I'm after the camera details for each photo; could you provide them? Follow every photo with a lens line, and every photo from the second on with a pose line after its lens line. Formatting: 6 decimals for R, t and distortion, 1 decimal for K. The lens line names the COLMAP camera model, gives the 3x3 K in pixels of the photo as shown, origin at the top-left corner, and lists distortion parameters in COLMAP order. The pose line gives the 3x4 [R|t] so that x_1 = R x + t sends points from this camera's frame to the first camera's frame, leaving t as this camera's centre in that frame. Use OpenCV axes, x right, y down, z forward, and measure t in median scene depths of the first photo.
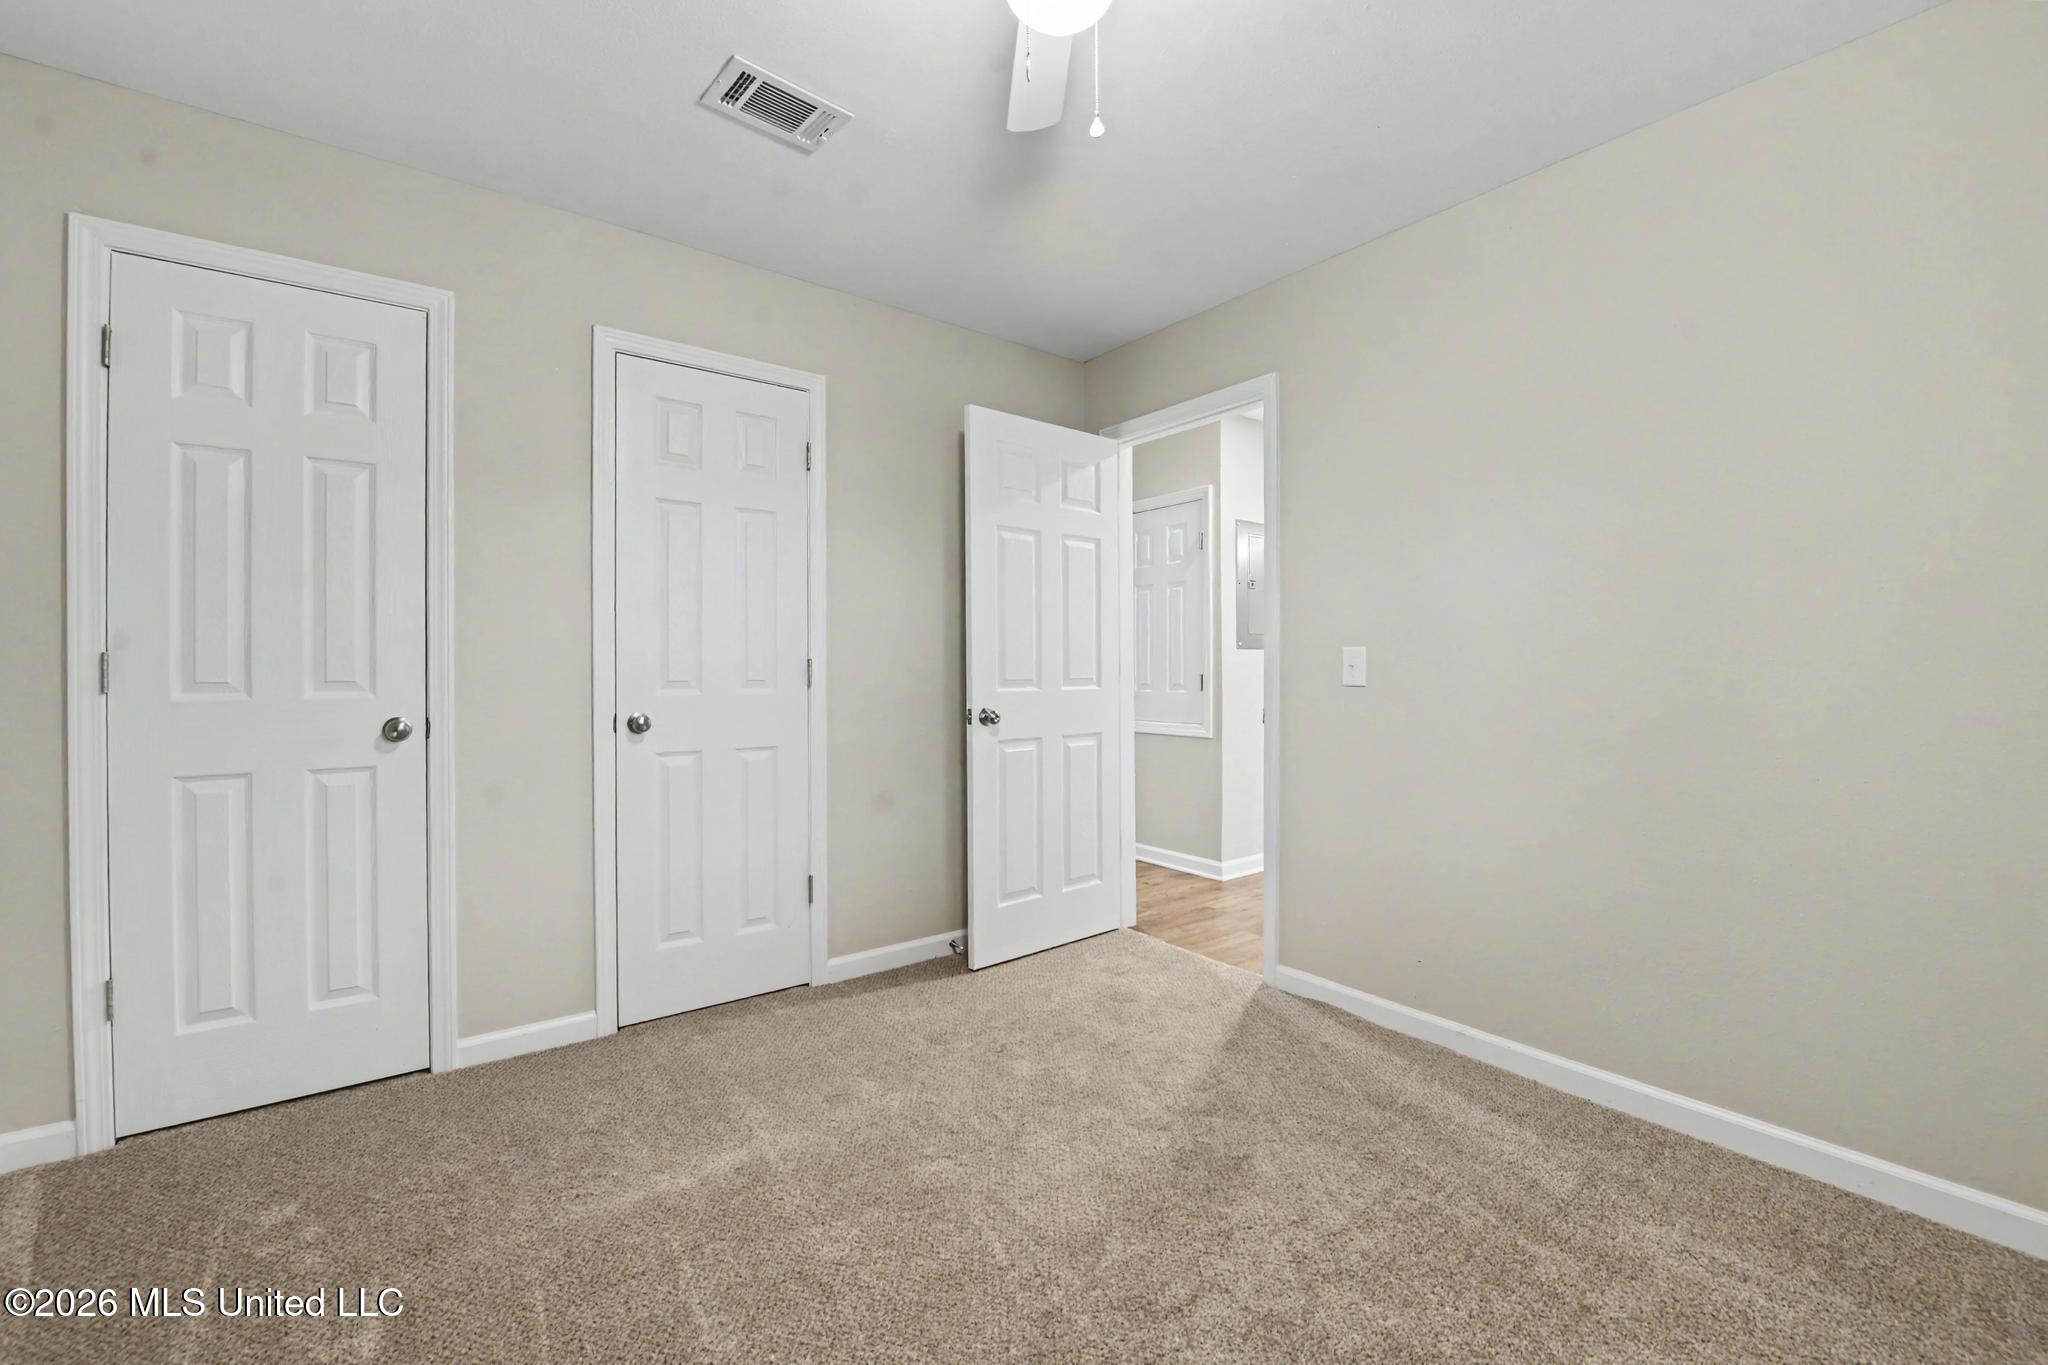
lens RADIAL K [[822.4, 0, 1043.6], [0, 822.4, 679.1], [0, 0, 1]] dist [-0.018113, -0.001691]
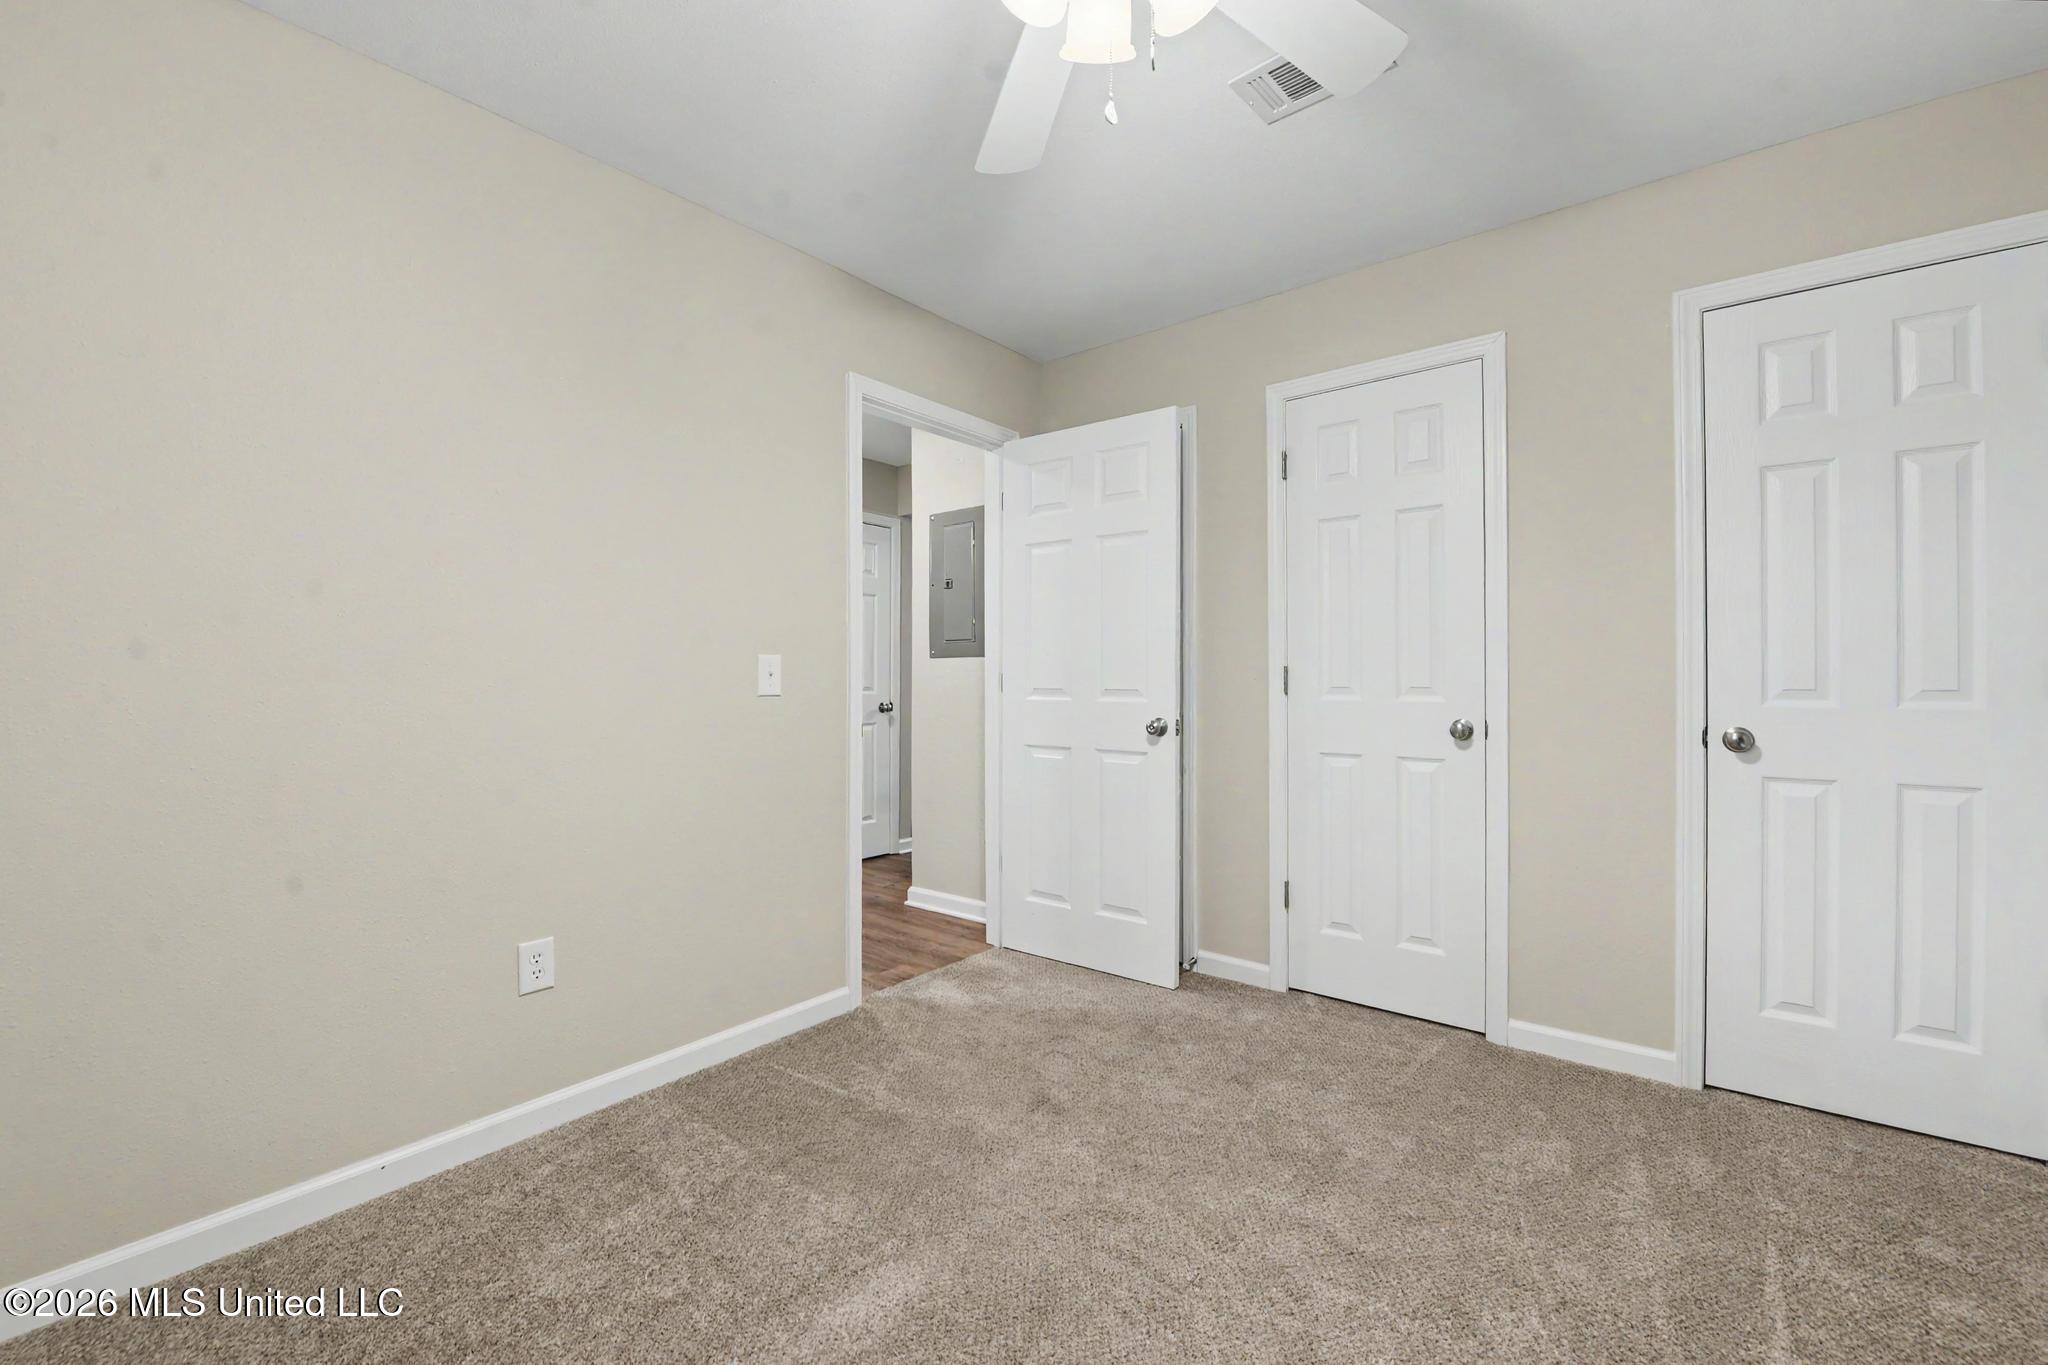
lens RADIAL K [[822.4, 0, 1044.6], [0, 822.4, 683.2], [0, 0, 1]] dist [-0.018113, -0.001691]
pose [[0.240934, 0.003730, -0.970534, 0.188854], [-0.005939, 0.999980, 0.002368, -0.001477], [0.970523, 0.005194, 0.240952, 0.140670]]
